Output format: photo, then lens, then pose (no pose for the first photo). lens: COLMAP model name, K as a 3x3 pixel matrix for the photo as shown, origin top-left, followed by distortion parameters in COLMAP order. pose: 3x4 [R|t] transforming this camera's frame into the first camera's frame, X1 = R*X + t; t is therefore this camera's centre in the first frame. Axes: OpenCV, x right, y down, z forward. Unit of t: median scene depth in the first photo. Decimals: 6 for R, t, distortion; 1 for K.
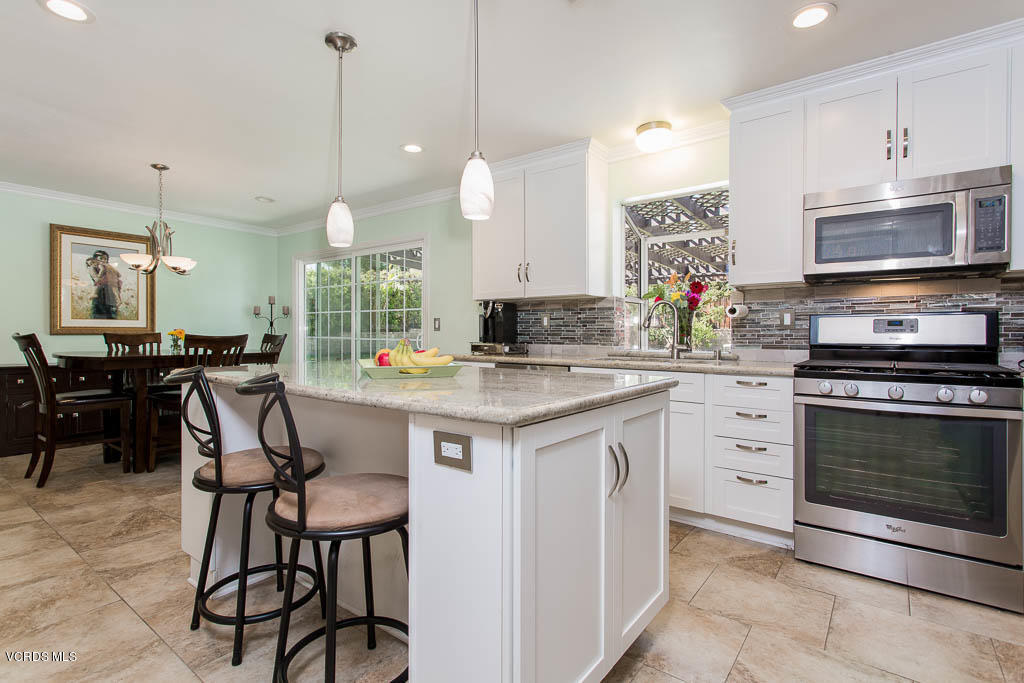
lens RADIAL K [[493.8, 0, 501.6], [0, 493.8, 339.6], [0, 0, 1]] dist [0.001012, 0.000764]
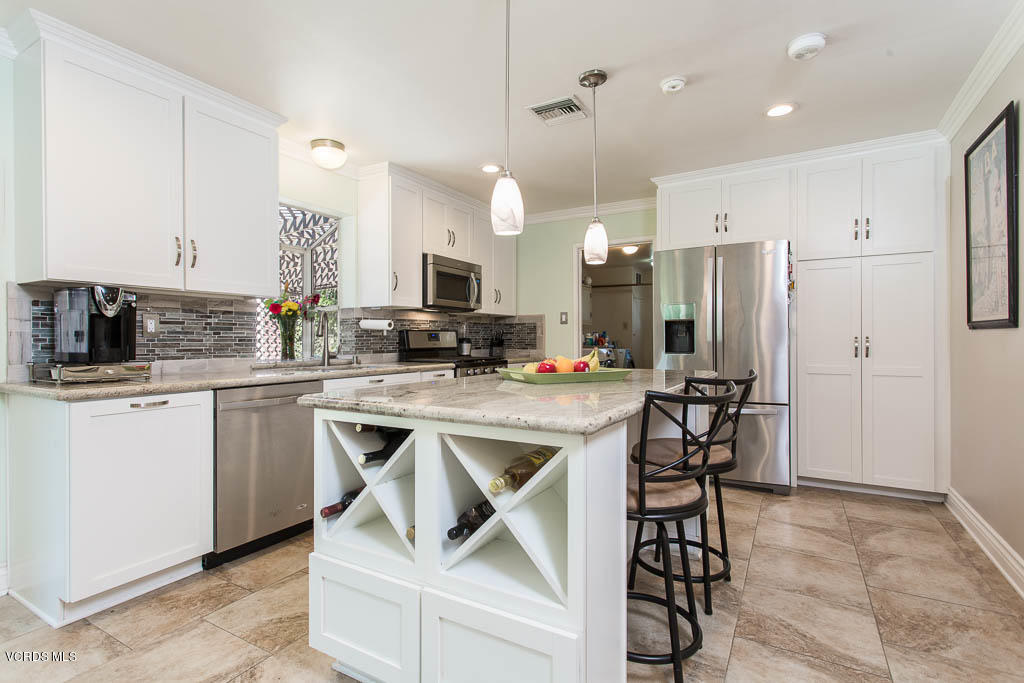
lens RADIAL K [[493.8, 0, 507.9], [0, 493.8, 344.1], [0, 0, 1]] dist [0.001012, 0.000764]
pose [[-0.133924, -0.007945, 0.990960, -0.647690], [0.018066, 0.999782, 0.010457, -0.011218], [-0.990827, 0.019303, -0.133752, 0.648272]]
